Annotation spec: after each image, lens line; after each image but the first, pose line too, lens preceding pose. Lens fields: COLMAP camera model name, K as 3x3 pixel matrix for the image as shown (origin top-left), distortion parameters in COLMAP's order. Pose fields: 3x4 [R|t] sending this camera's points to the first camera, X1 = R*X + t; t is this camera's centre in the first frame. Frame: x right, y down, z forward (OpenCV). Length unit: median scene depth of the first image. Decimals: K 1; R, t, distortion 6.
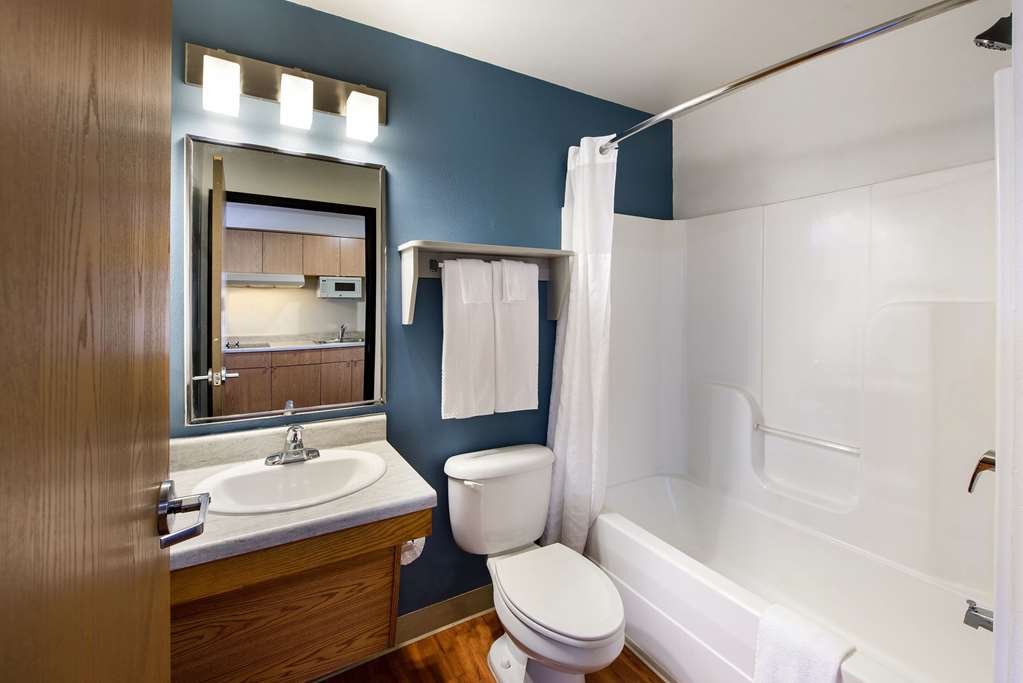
lens RADIAL K [[437.1, 0, 512.8], [0, 437.1, 305.3], [0, 0, 1]] dist [-0.001779, -0.000331]
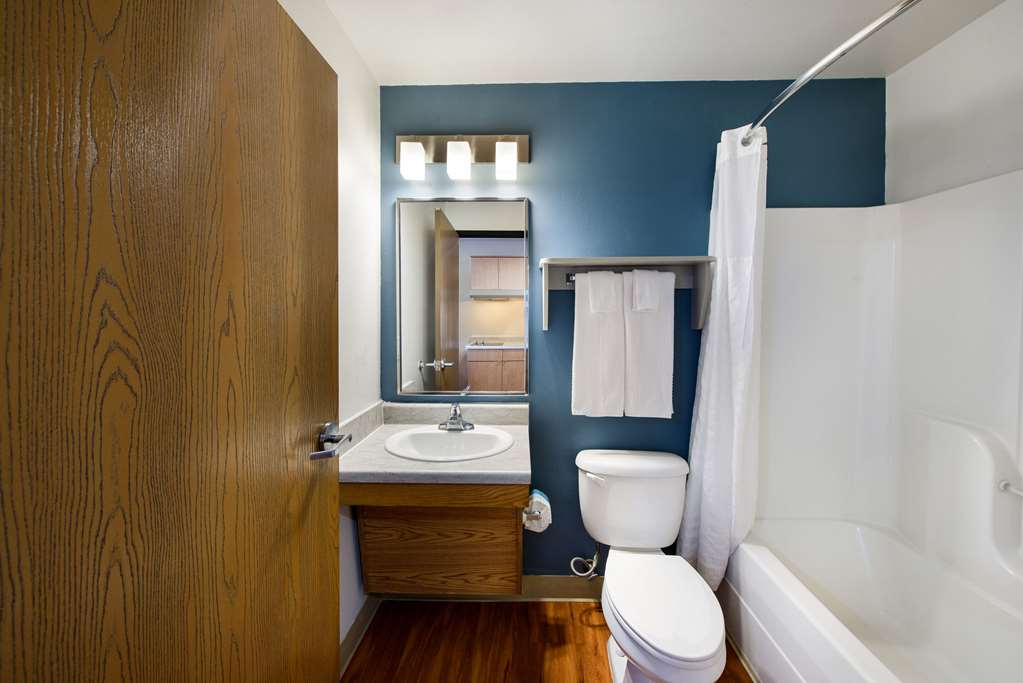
lens RADIAL K [[397.5, 0, 515.1], [0, 397.5, 320.2], [0, 0, 1]] dist [0.001310, -0.000343]
pose [[0.848371, 0.008254, -0.529337, 0.252647], [-0.000231, 0.999884, 0.015220, 0.000480], [0.529402, -0.012790, 0.848275, 0.051684]]
